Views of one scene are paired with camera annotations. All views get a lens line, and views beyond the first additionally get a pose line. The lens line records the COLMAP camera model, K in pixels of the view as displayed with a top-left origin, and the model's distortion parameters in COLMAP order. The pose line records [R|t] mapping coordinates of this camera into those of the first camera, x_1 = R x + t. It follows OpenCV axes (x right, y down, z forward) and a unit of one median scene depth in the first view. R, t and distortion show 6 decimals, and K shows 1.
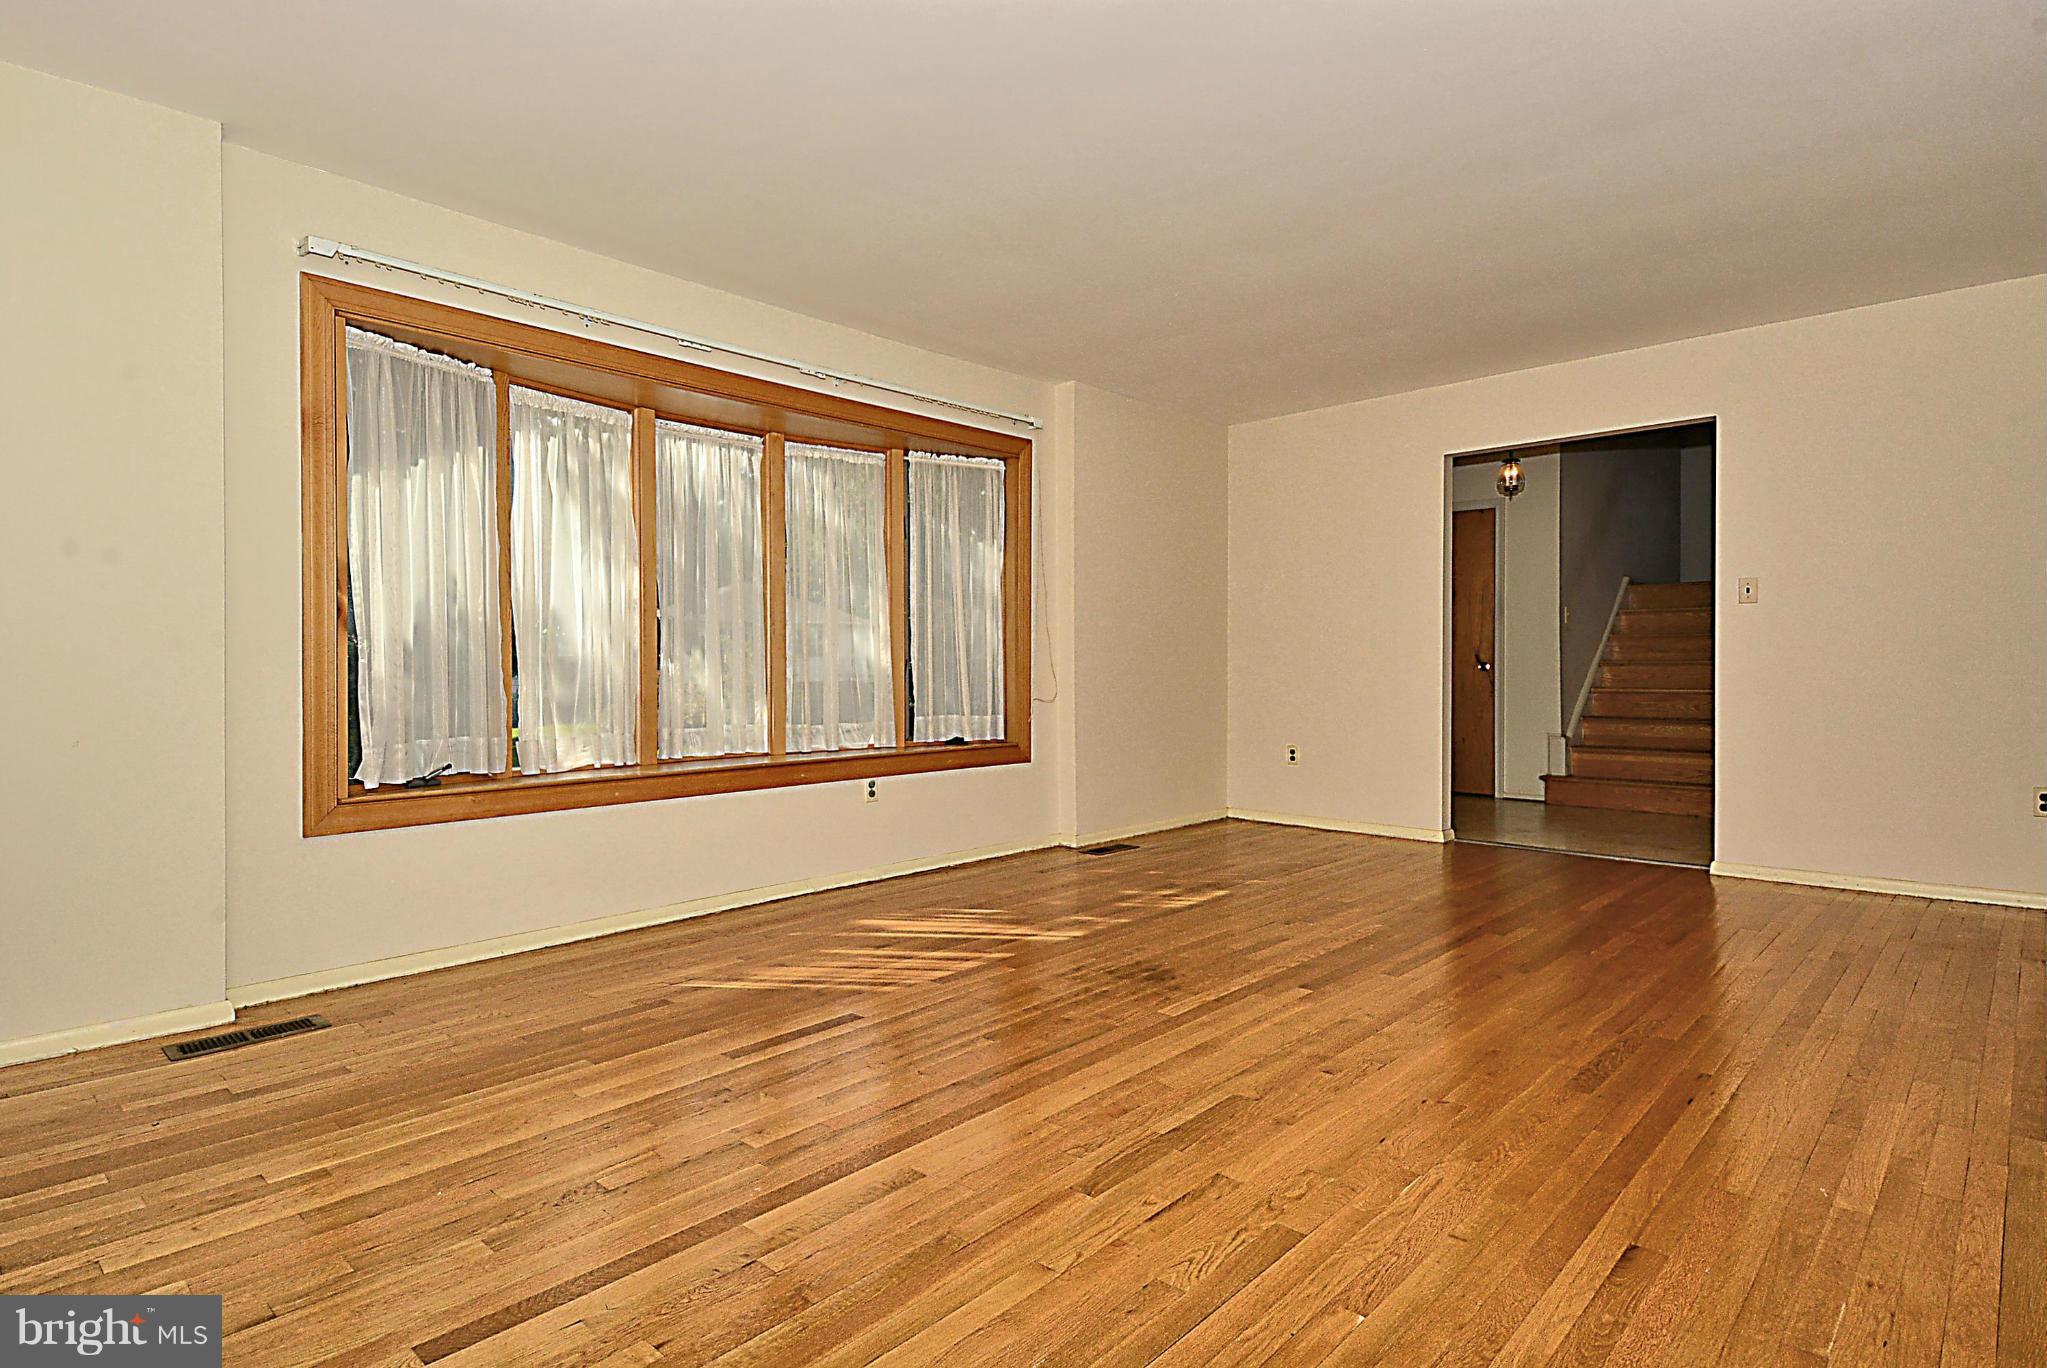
lens RADIAL K [[1077.4, 0, 1023.5], [0, 1077.4, 684.0], [0, 0, 1]] dist [0.064629, -0.051511]
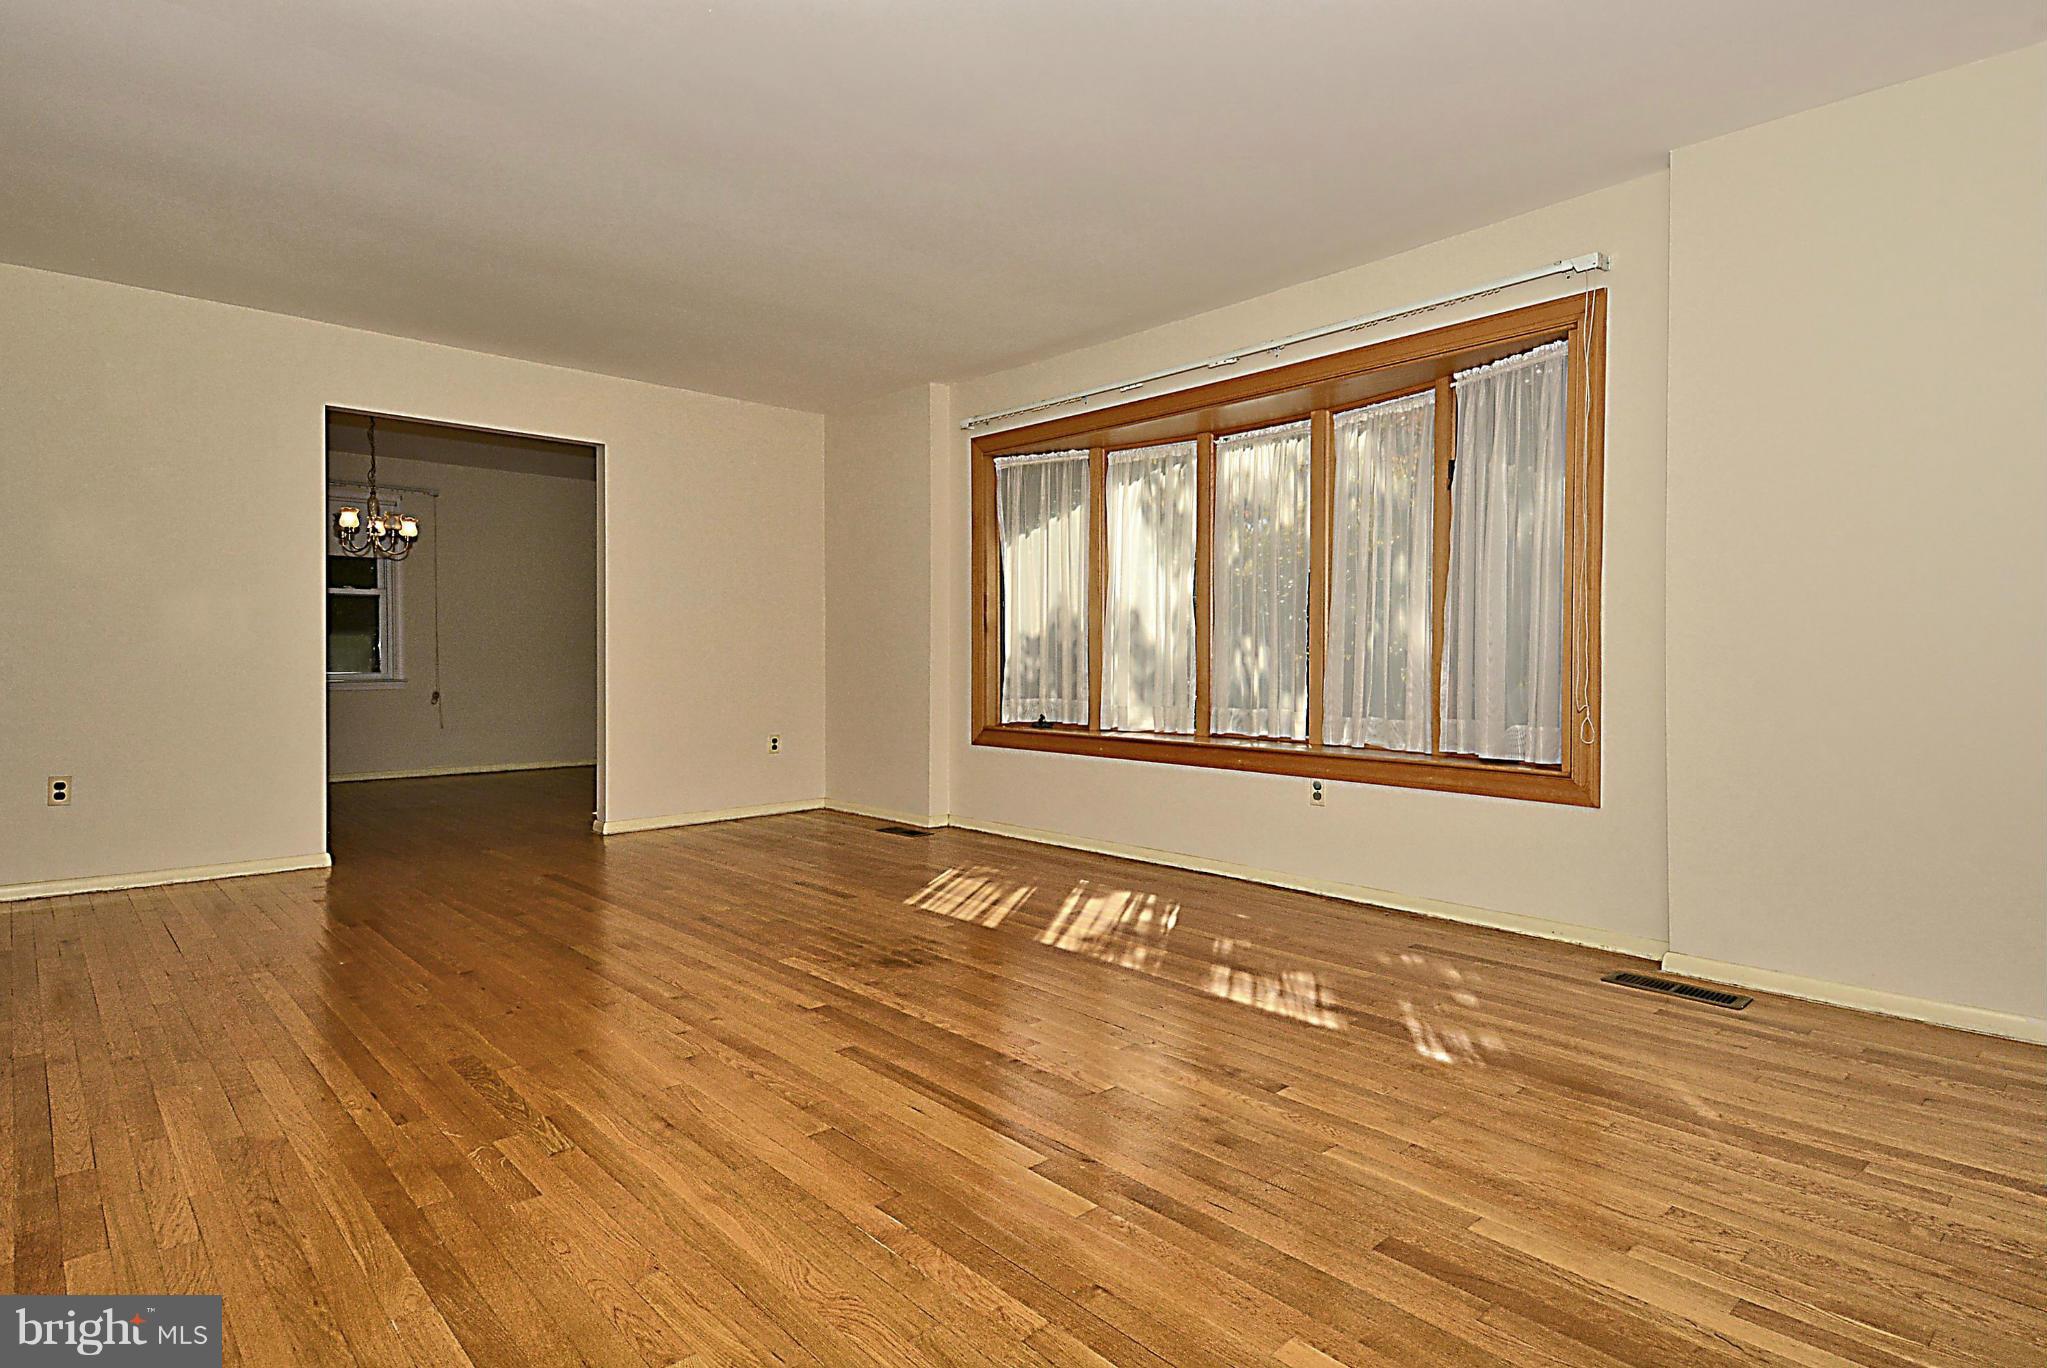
lens RADIAL K [[1077.4, 0, 1023.5], [0, 1077.4, 684.0], [0, 0, 1]] dist [0.064629, -0.051511]
pose [[-0.083535, 0.033206, -0.995951, 0.859955], [-0.018009, 0.999231, 0.034826, -0.020048], [0.996342, 0.020845, -0.082872, 0.930569]]
